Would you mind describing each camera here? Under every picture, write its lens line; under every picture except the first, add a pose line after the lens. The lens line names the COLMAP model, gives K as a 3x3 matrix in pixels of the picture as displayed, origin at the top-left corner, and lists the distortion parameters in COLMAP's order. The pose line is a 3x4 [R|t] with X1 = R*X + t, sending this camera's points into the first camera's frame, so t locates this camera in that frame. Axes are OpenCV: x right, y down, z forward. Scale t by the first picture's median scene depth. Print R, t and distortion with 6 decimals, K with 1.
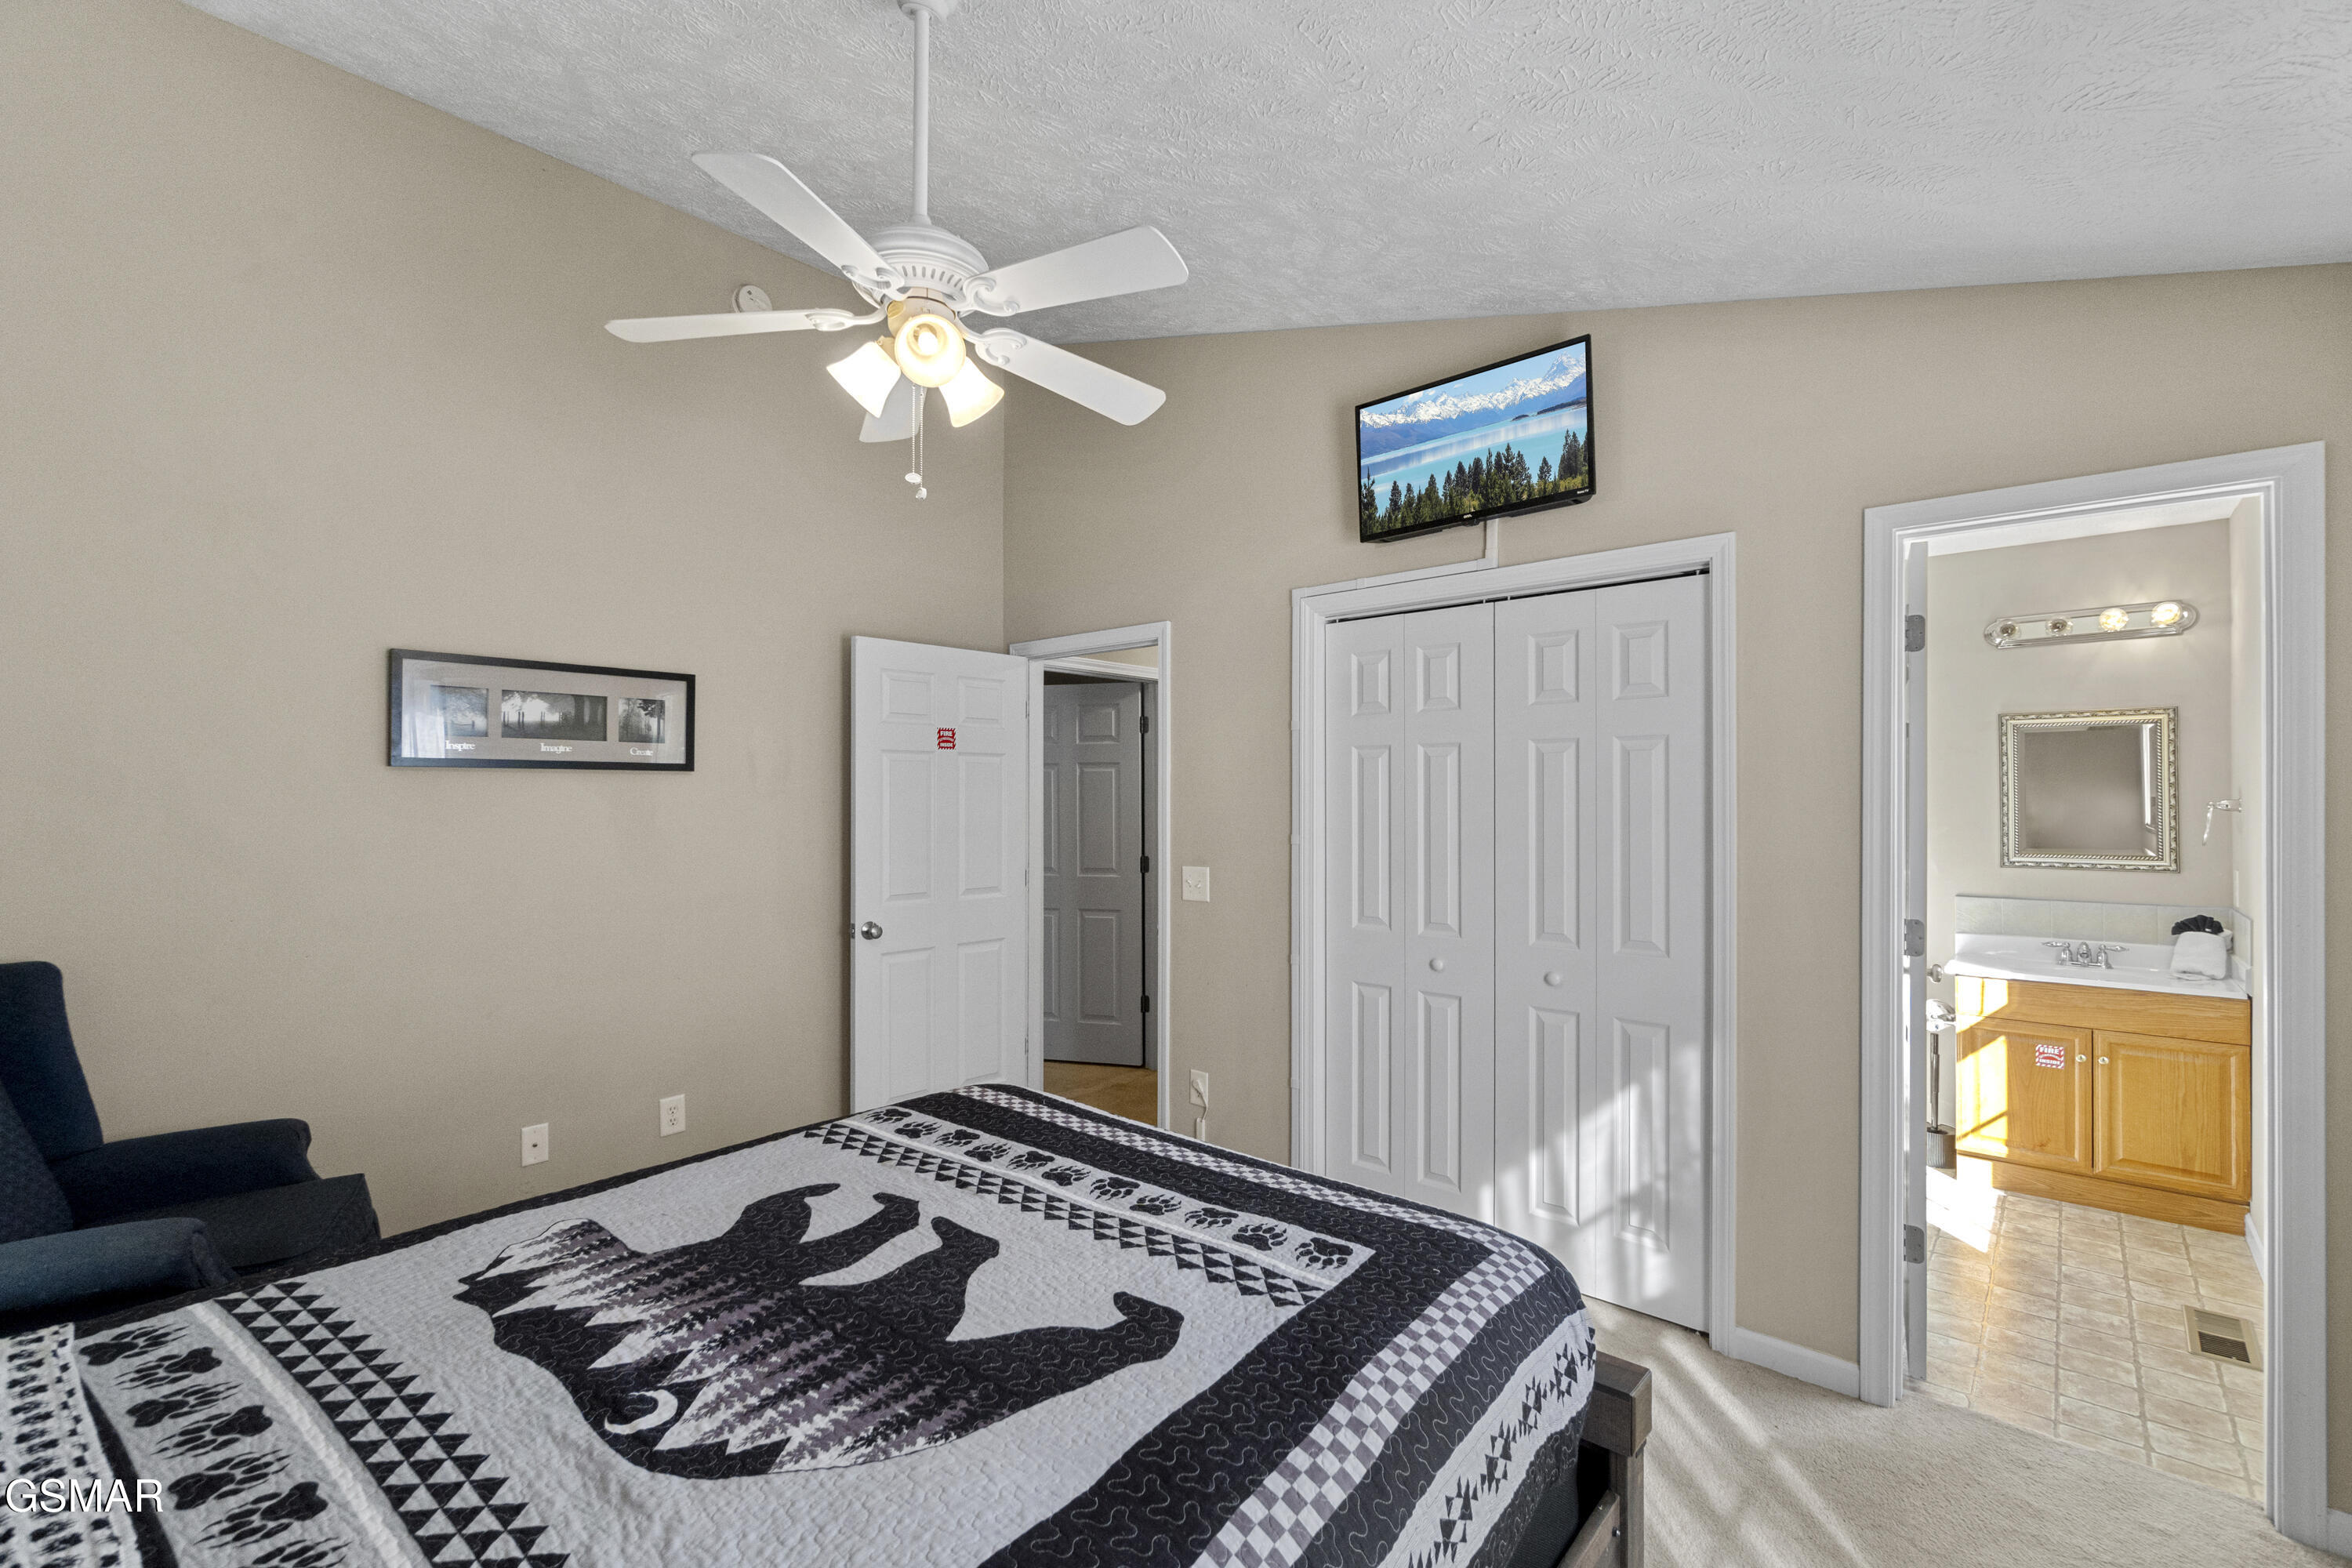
lens RADIAL K [[1025.6, 0, 1171.5], [0, 1025.6, 804.8], [0, 0, 1]] dist [-0.000249, 0.000088]
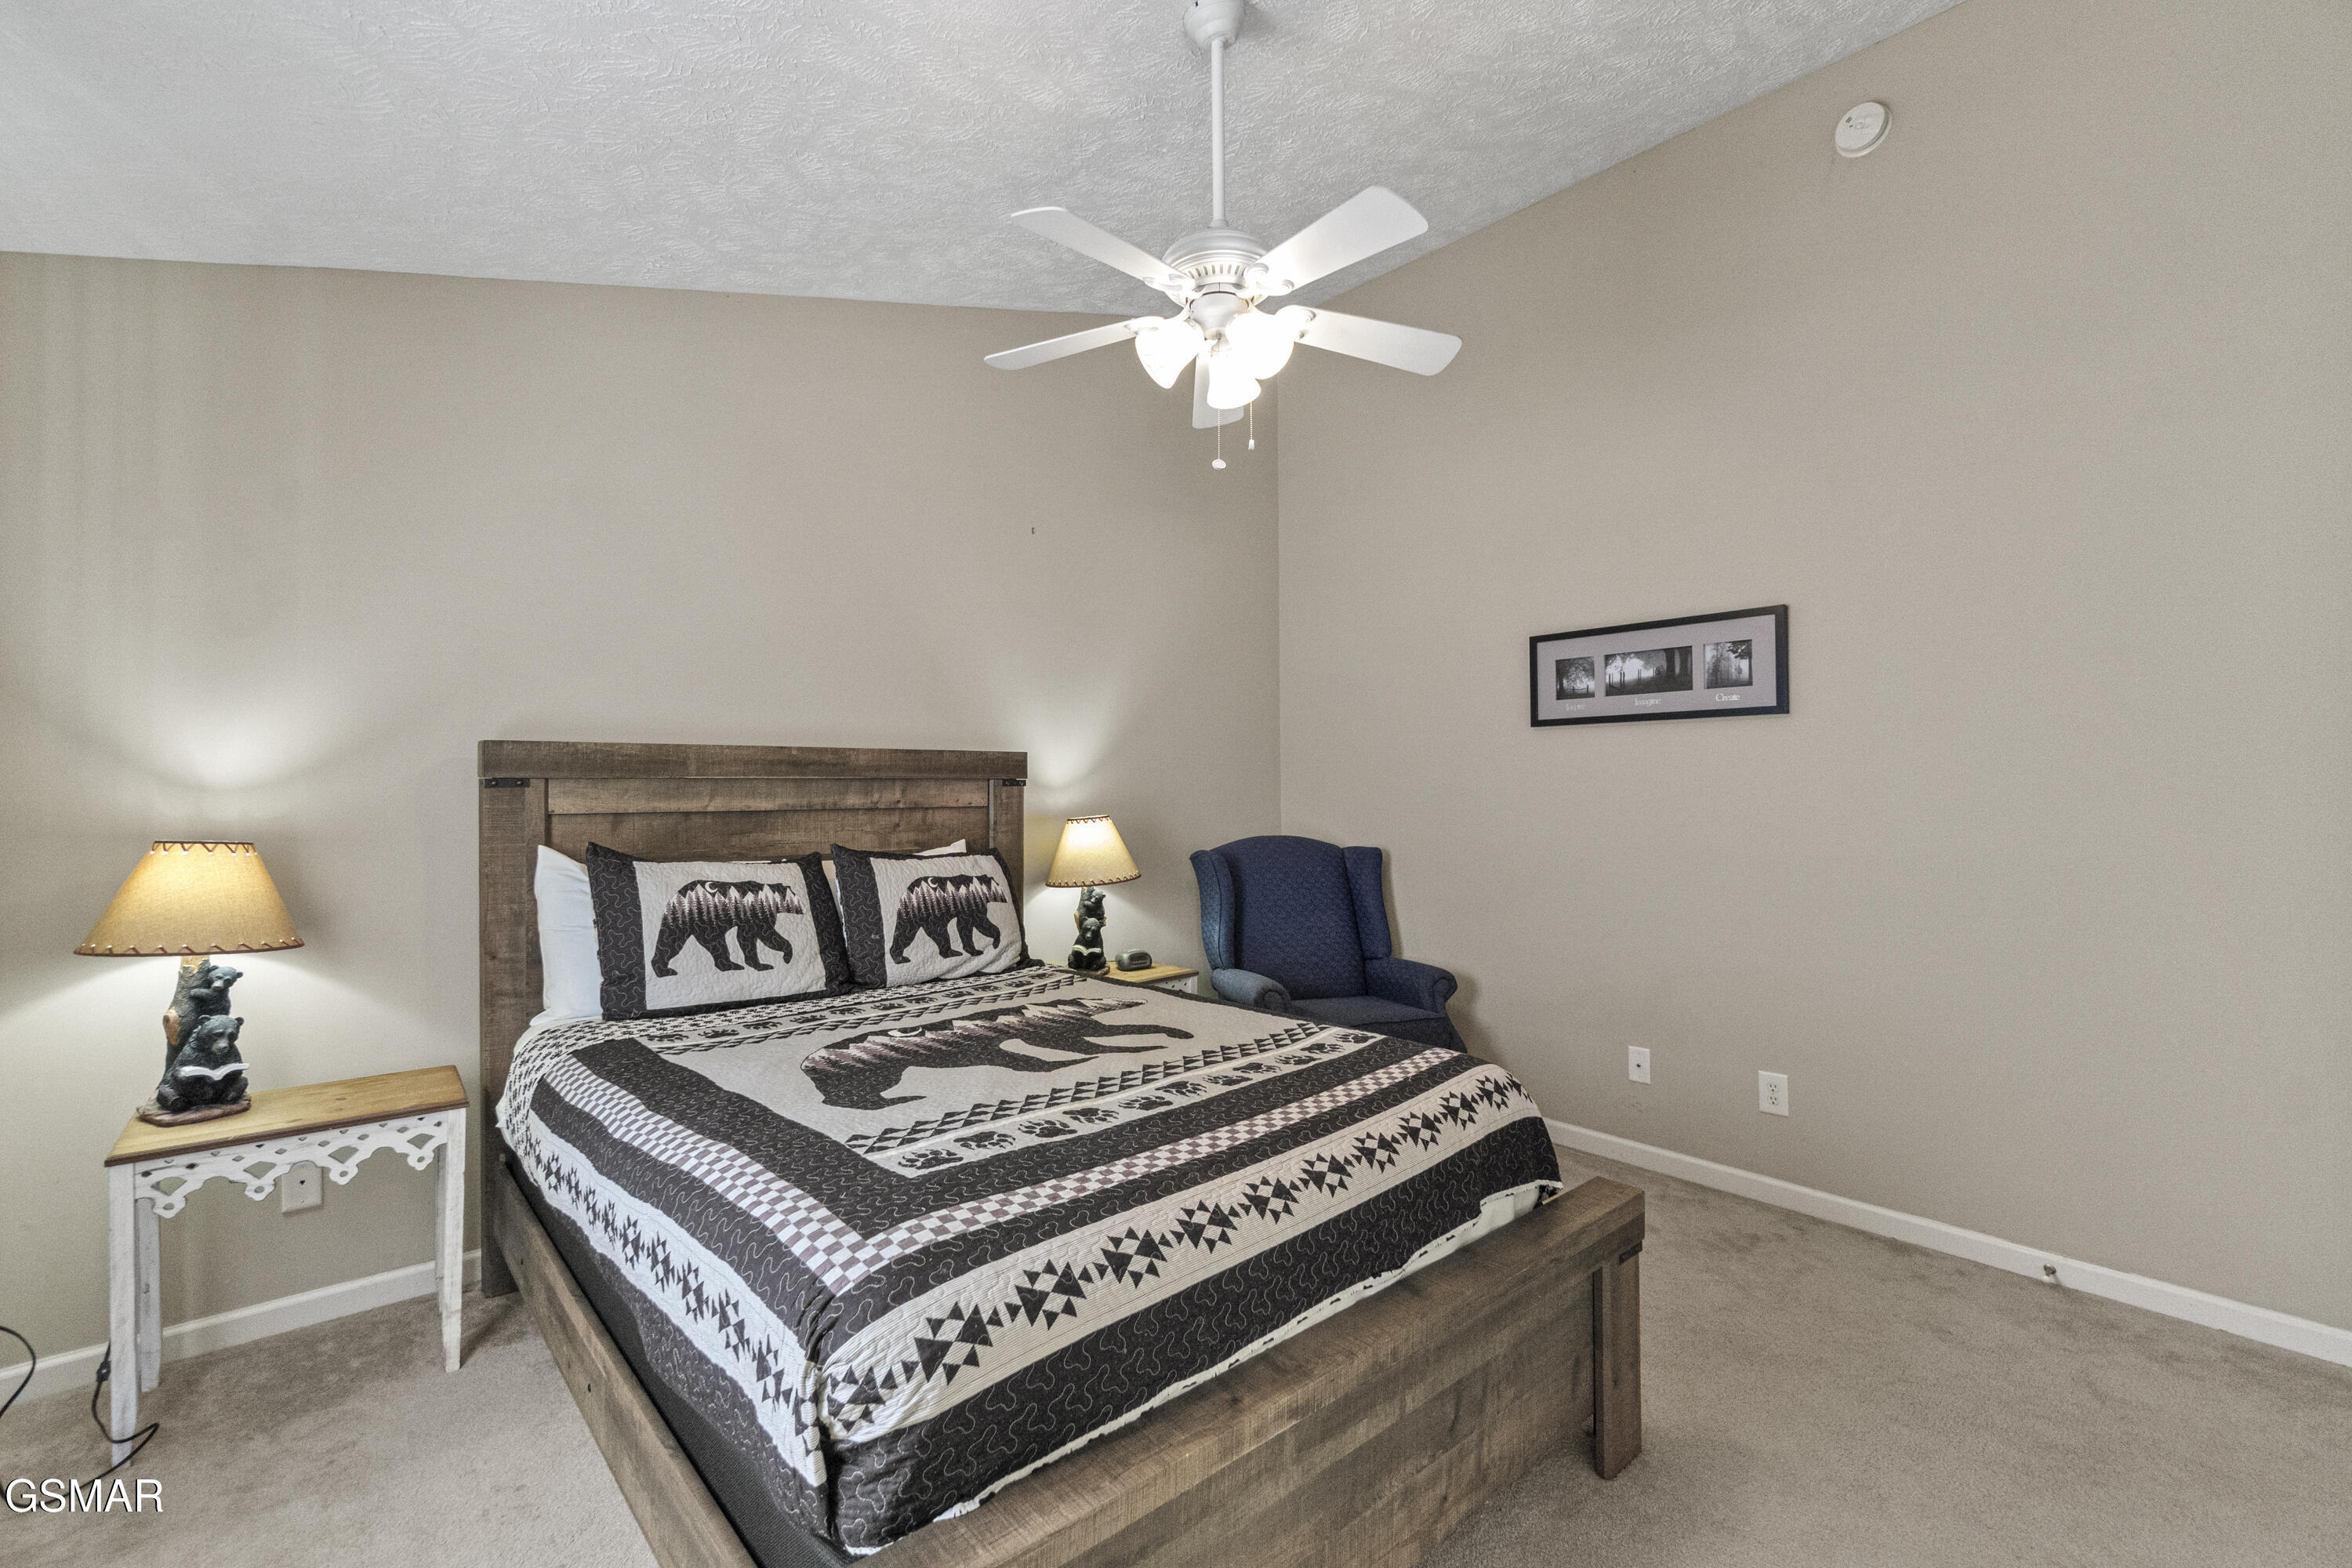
lens RADIAL K [[1006.7, 0, 1159.0], [0, 1006.7, 773.6], [0, 0, 1]] dist [0.032481, 0.000171]
pose [[-0.135706, -0.005708, -0.990733, 0.578442], [0.004893, 0.999967, -0.006431, 0.027236], [0.990737, -0.005720, -0.135674, 0.698110]]
